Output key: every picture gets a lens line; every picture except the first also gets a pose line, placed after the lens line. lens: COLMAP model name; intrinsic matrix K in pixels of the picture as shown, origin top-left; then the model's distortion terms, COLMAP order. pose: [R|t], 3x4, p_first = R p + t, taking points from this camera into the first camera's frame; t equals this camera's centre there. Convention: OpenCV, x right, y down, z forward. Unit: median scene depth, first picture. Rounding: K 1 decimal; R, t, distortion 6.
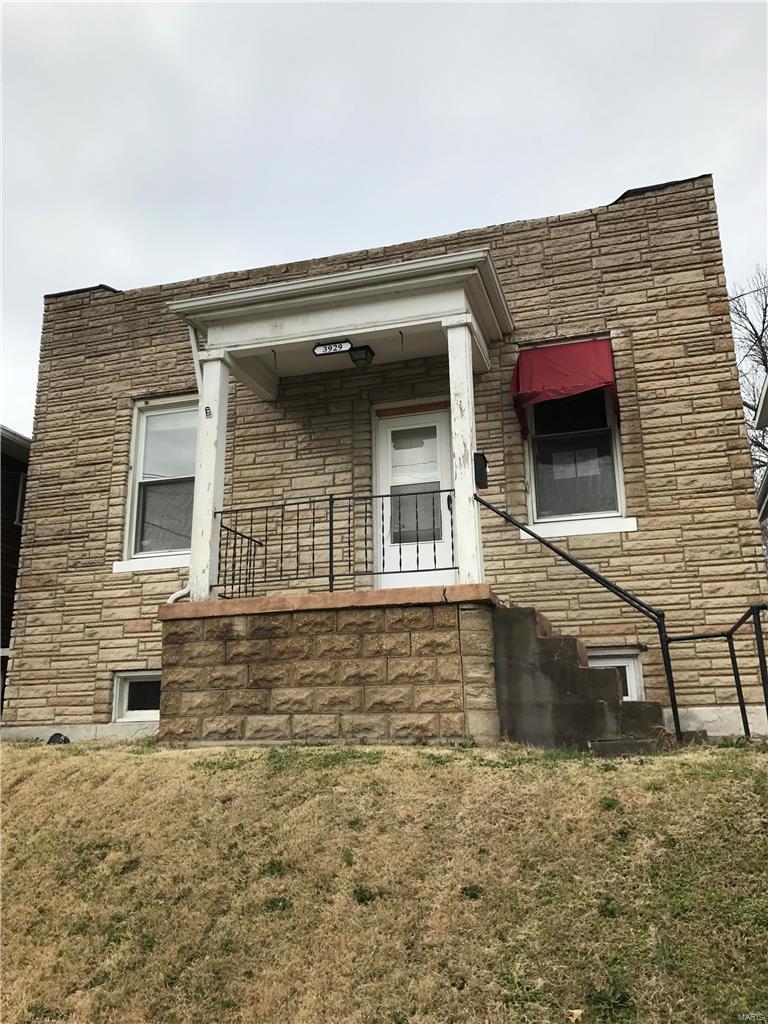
lens RADIAL K [[832.1, 0, 387.0], [0, 832.1, 482.6], [0, 0, 1]] dist [0.052055, -0.033824]
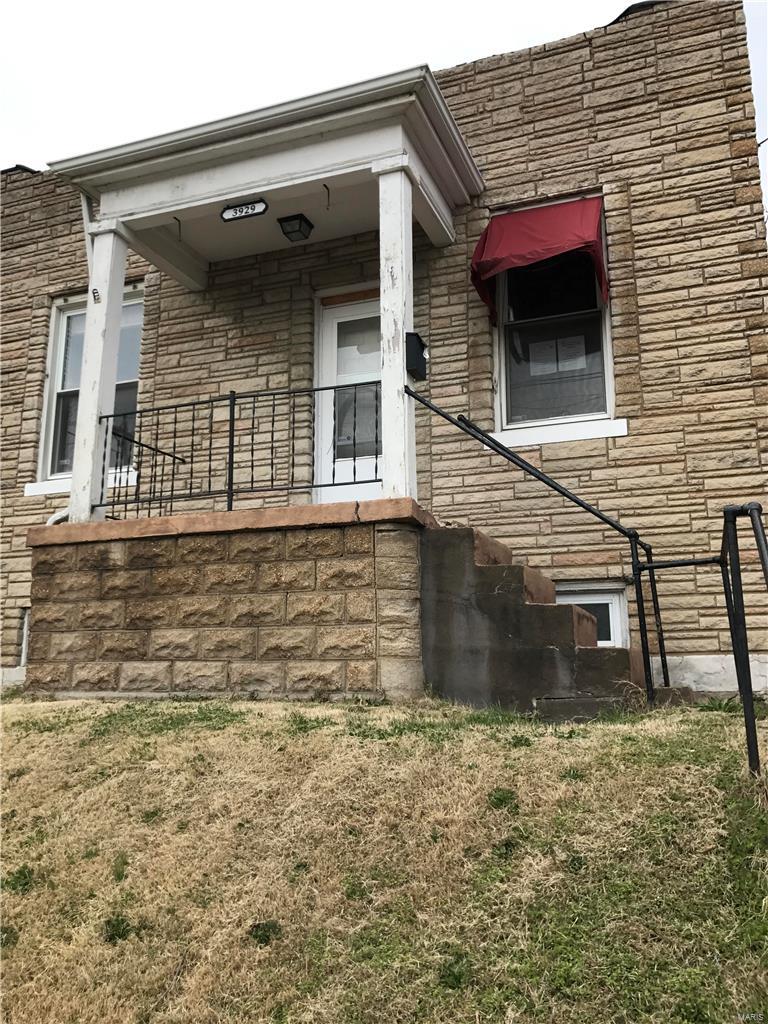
lens RADIAL K [[832.1, 0, 387.0], [0, 832.1, 482.6], [0, 0, 1]] dist [0.052055, -0.033824]
pose [[0.997290, -0.006505, -0.073281, 0.131570], [0.011495, 0.997627, 0.067886, 0.046404], [0.072666, -0.068545, 0.994998, 0.195019]]
